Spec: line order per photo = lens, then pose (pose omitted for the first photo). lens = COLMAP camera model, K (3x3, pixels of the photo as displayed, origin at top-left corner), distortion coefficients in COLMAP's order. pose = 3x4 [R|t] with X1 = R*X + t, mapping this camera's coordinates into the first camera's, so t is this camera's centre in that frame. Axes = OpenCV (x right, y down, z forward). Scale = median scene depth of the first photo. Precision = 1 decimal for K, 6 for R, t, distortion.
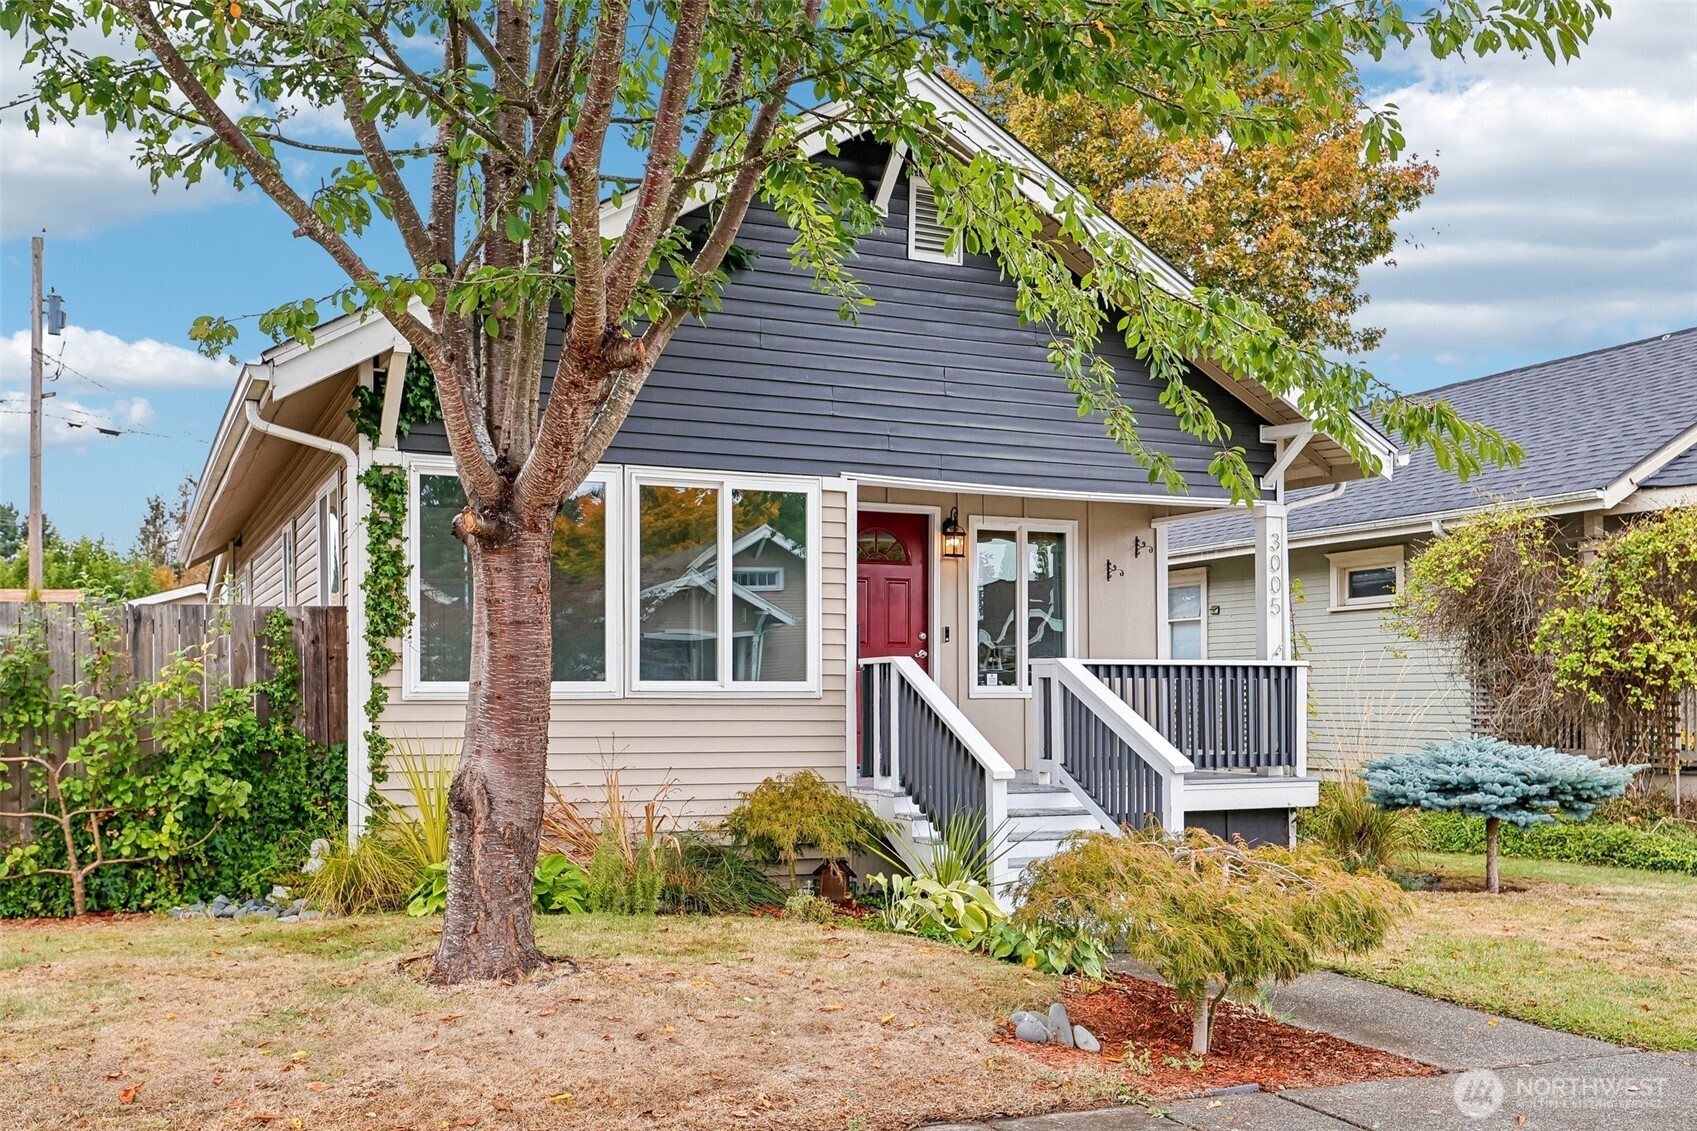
lens RADIAL K [[1628.0, 0, 847.0], [0, 1628.0, 669.5], [0, 0, 1]] dist [-0.000639, -0.001315]
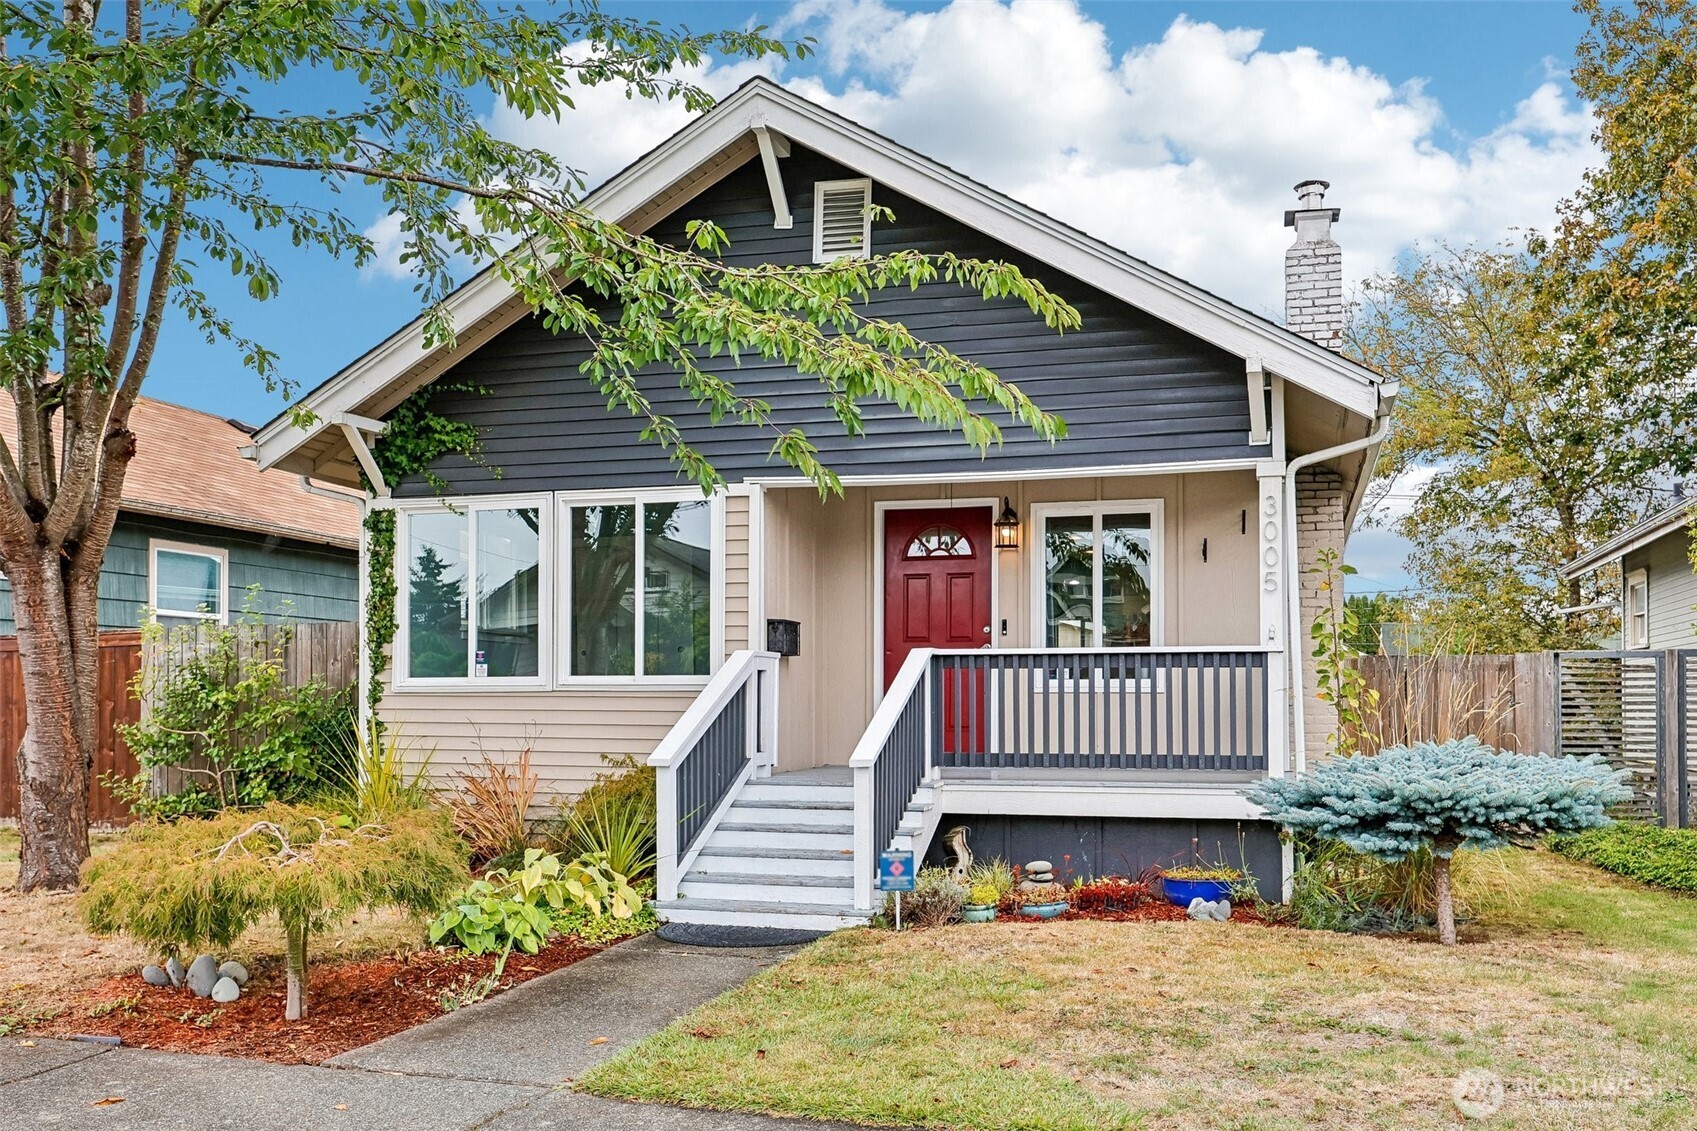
lens RADIAL K [[1491.8, 0, 846.2], [0, 1491.8, 672.3], [0, 0, 1]] dist [0.003272, -0.003239]
pose [[0.759569, -0.012088, -0.650314, 0.680388], [0.009340, 0.999927, -0.007678, 0.013746], [0.650359, -0.000242, 0.759627, 0.304663]]
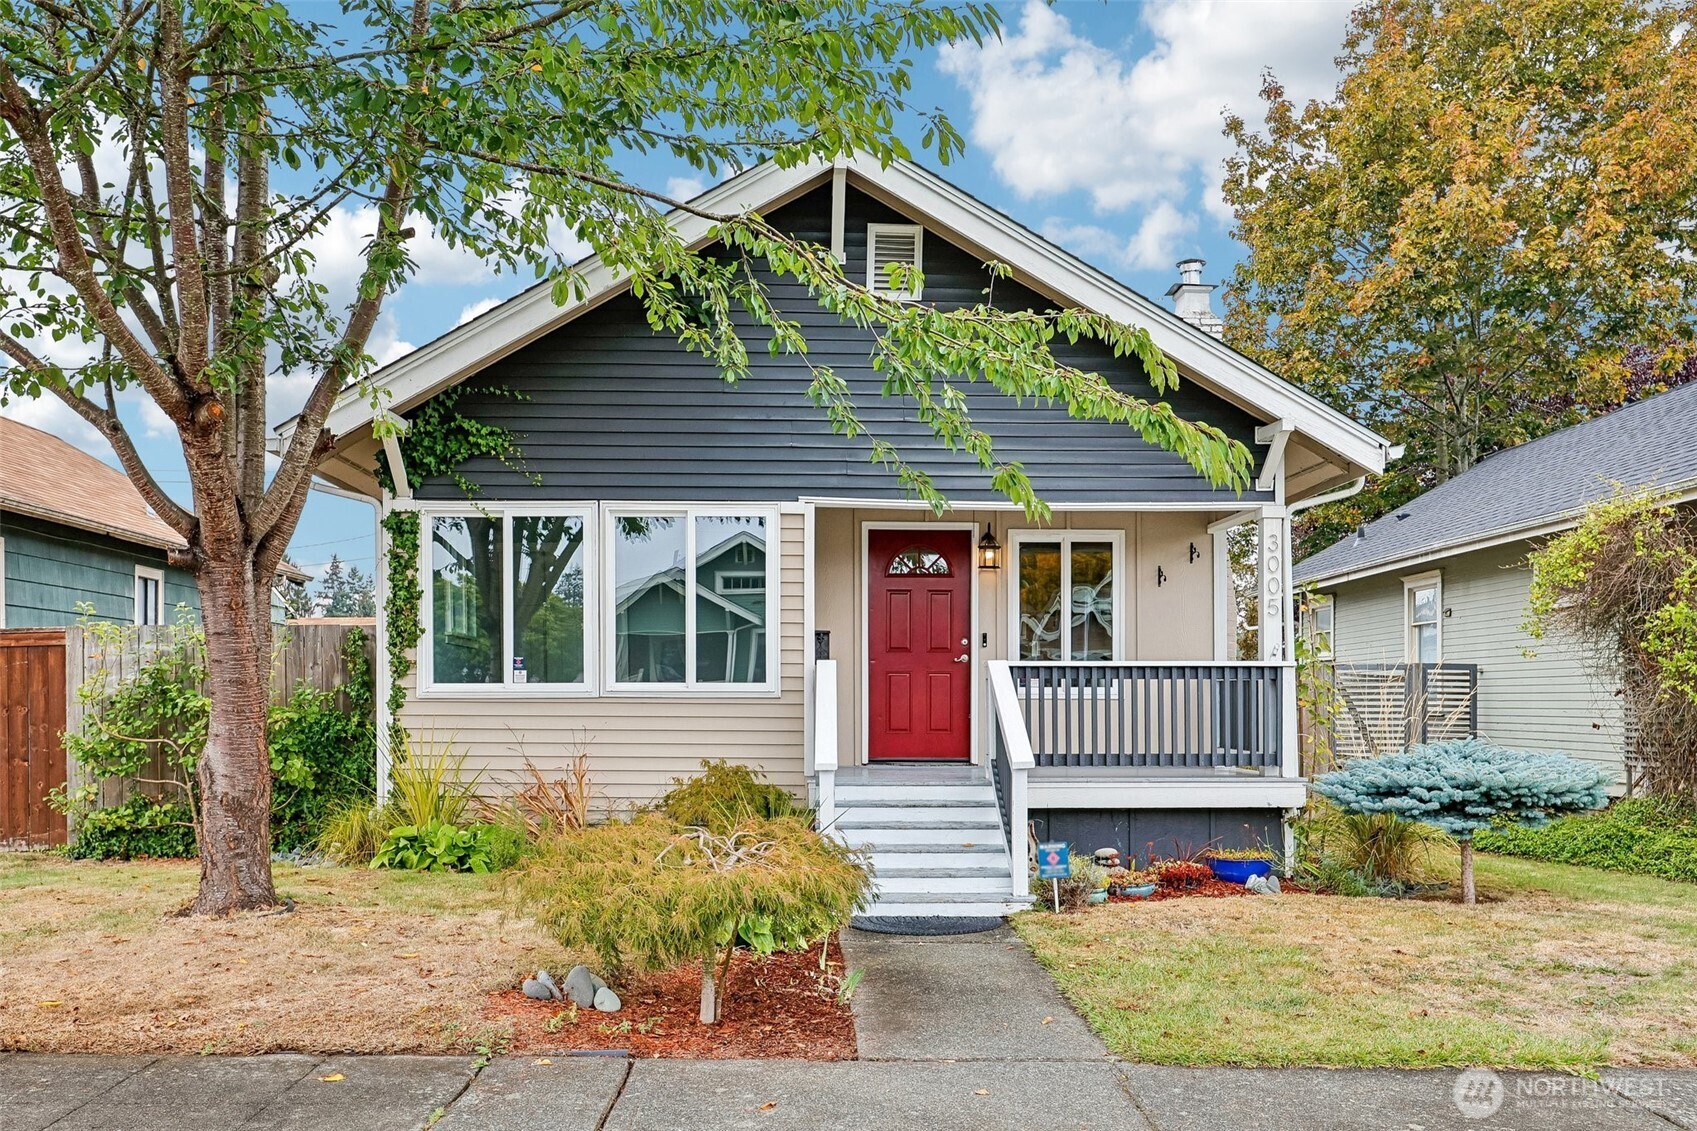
lens RADIAL K [[1418.3, 0, 849.2], [0, 1418.3, 704.4], [0, 0, 1]] dist [0.001755, -0.001207]
pose [[0.923333, 0.002601, -0.383991, 0.406652], [0.004435, 0.999838, 0.017438, 0.005371], [0.383974, -0.017804, 0.923172, 0.105649]]
